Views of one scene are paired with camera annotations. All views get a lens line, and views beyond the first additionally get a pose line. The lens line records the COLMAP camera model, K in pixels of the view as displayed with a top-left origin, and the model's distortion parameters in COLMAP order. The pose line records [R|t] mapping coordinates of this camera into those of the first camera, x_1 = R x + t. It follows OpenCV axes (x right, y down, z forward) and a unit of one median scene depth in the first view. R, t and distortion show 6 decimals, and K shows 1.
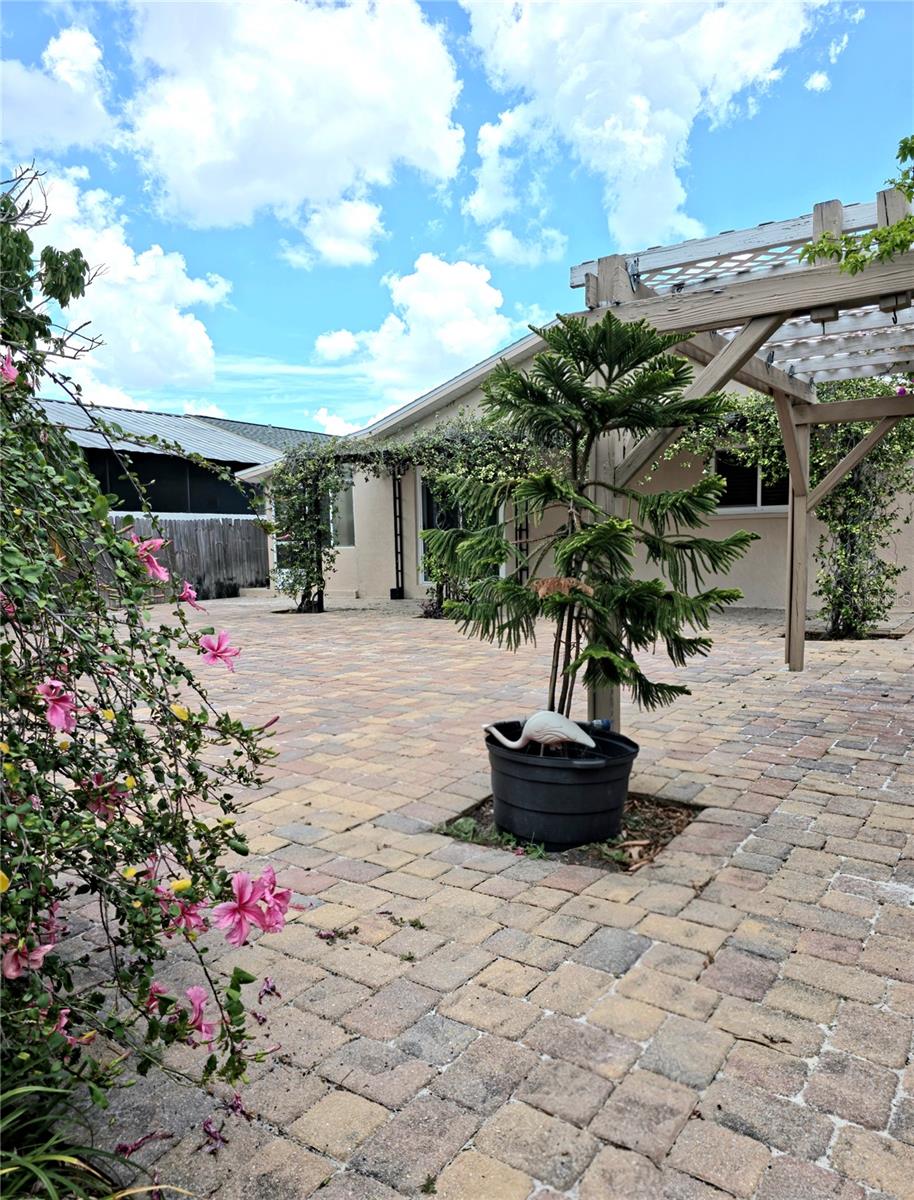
lens RADIAL K [[866.9, 0, 461.1], [0, 866.9, 598.7], [0, 0, 1]] dist [0.000208, -0.012059]
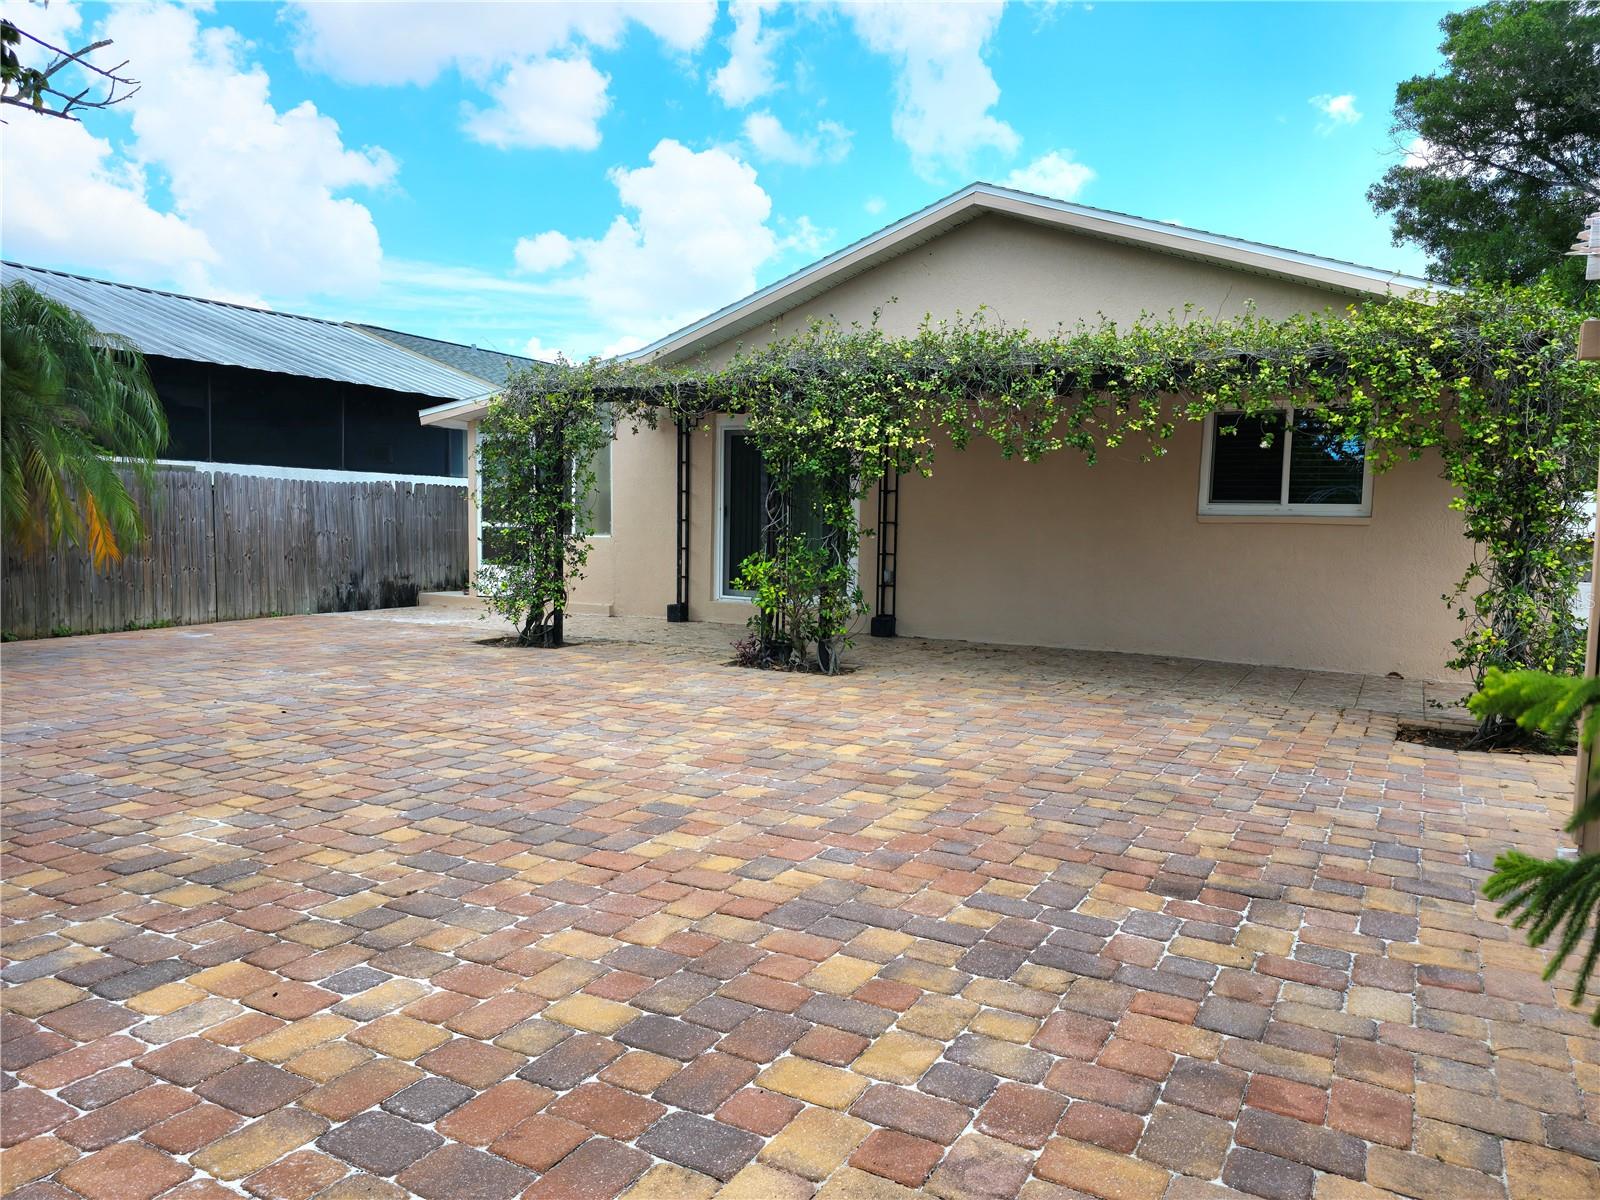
lens RADIAL K [[1079.5, 0, 797.2], [0, 1079.5, 608.3], [0, 0, 1]] dist [-0.001037, 0.014268]
pose [[0.994749, 0.030789, 0.097599, -0.065105], [-0.032767, 0.999288, 0.018727, -0.027676], [-0.096953, -0.021827, 0.995050, 0.211579]]
